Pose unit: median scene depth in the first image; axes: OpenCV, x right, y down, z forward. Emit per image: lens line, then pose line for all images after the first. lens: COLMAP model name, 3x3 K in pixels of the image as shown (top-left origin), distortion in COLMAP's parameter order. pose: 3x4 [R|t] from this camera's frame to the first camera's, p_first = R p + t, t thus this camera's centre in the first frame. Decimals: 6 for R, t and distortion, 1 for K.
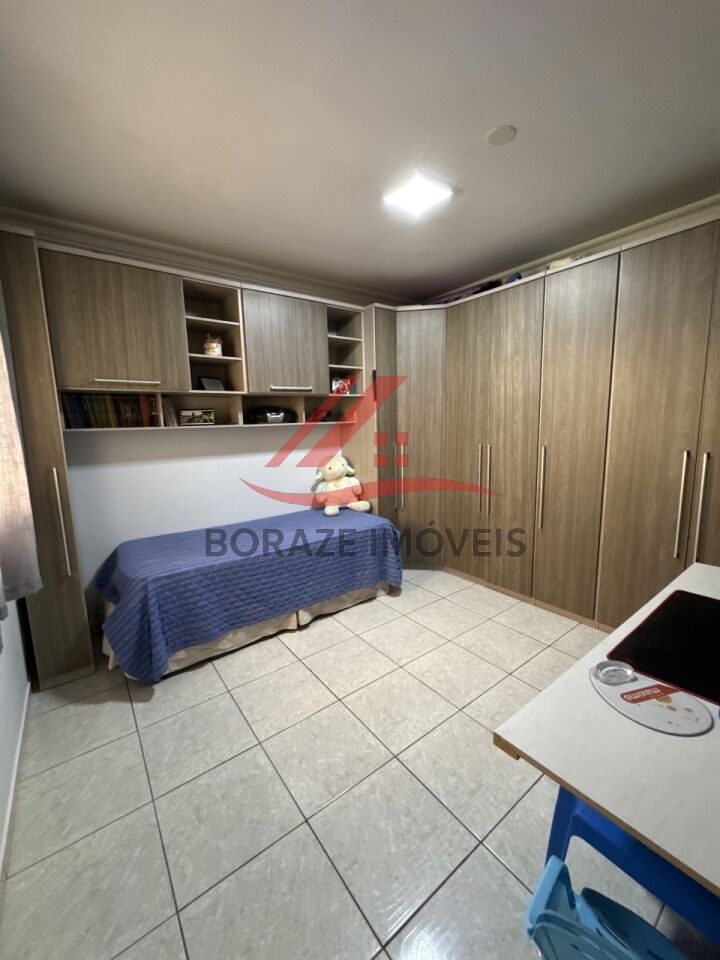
lens RADIAL K [[382.9, 0, 360.7], [0, 382.9, 478.7], [0, 0, 1]] dist [-0.002240, 0.000125]
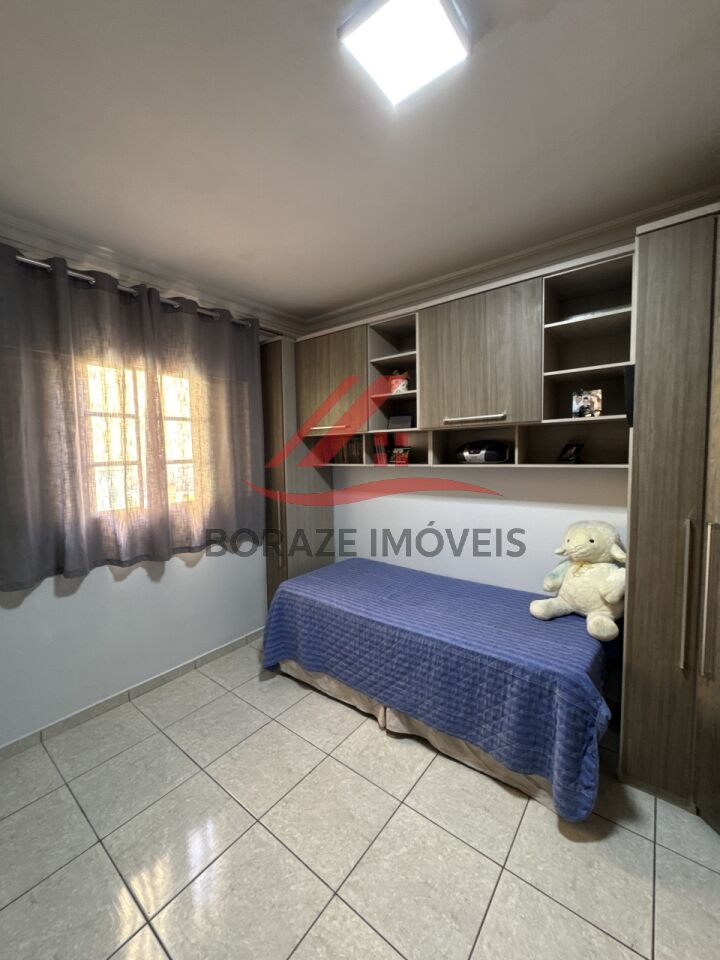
lens RADIAL K [[382.9, 0, 361.0], [0, 382.9, 479.9], [0, 0, 1]] dist [-0.002240, 0.000125]
pose [[0.256564, 0.091691, -0.962168, 0.510436], [-0.126603, 0.990101, 0.060594, -0.148044], [0.958200, 0.106267, 0.265633, 0.663563]]
